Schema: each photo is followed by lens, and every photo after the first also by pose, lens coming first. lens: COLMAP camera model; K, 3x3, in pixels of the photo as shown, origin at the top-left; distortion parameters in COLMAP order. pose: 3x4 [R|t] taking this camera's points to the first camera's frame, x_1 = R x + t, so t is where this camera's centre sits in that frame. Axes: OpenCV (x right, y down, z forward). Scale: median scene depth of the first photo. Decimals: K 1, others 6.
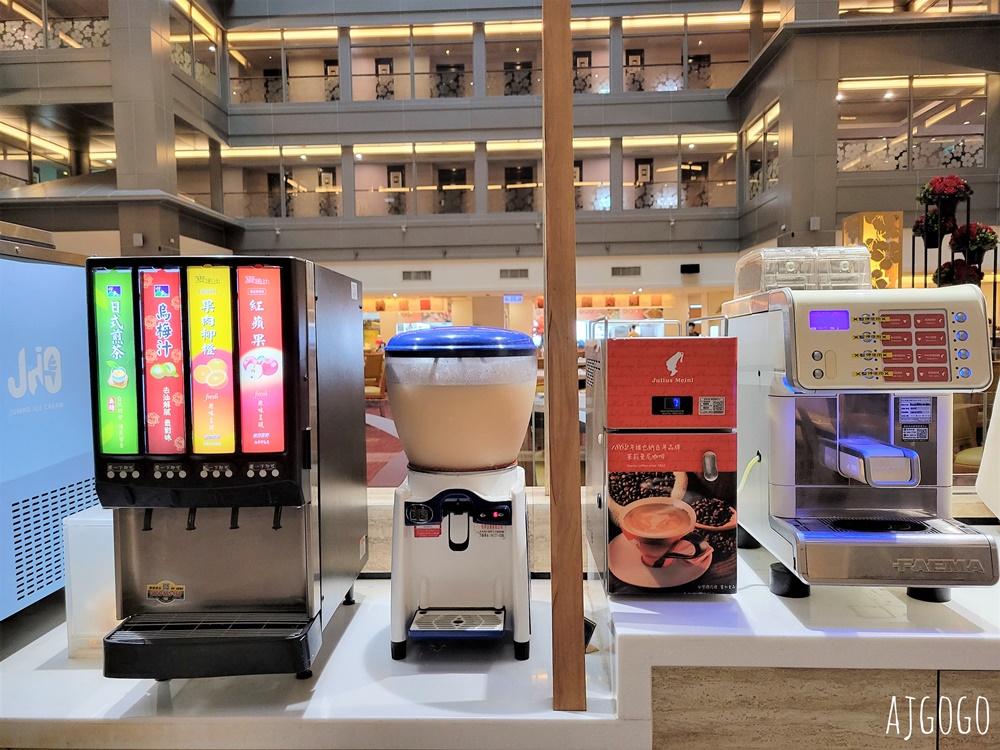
lens RADIAL K [[751.1, 0, 492.7], [0, 751.1, 373.5], [0, 0, 1]] dist [0.046826, -0.033475]
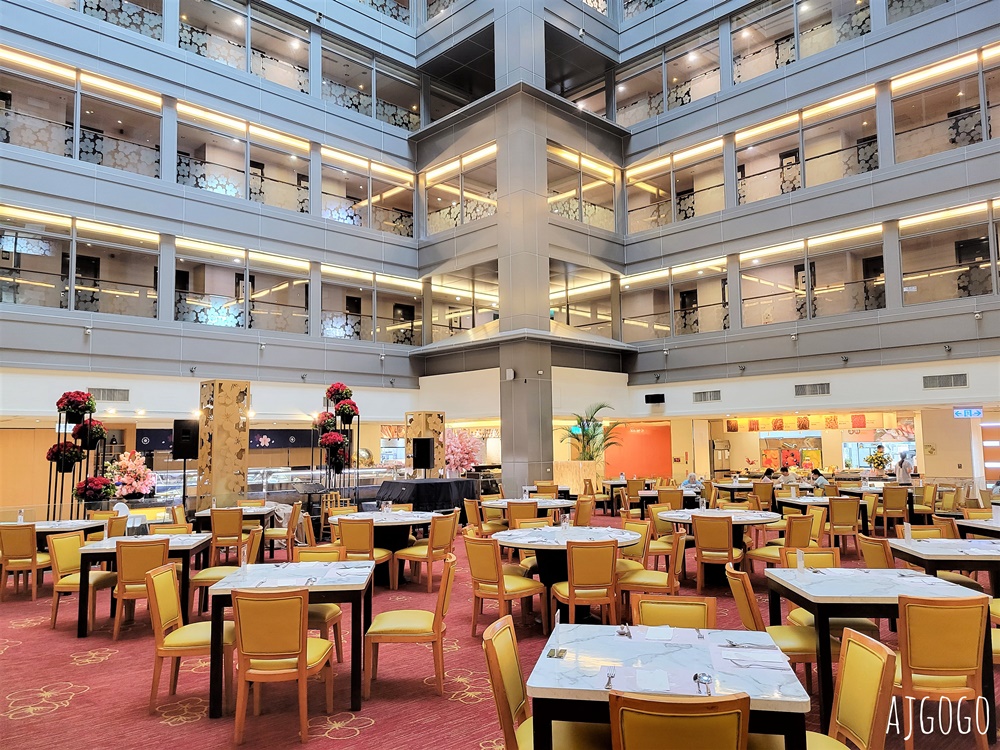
lens RADIAL K [[751.1, 0, 493.9], [0, 751.1, 375.3], [0, 0, 1]] dist [0.046826, -0.033475]
pose [[0.728867, -0.059504, -0.682065, 0.214596], [-0.034362, 0.991781, -0.123244, -0.030052], [0.683793, 0.113265, 0.720832, 0.149394]]
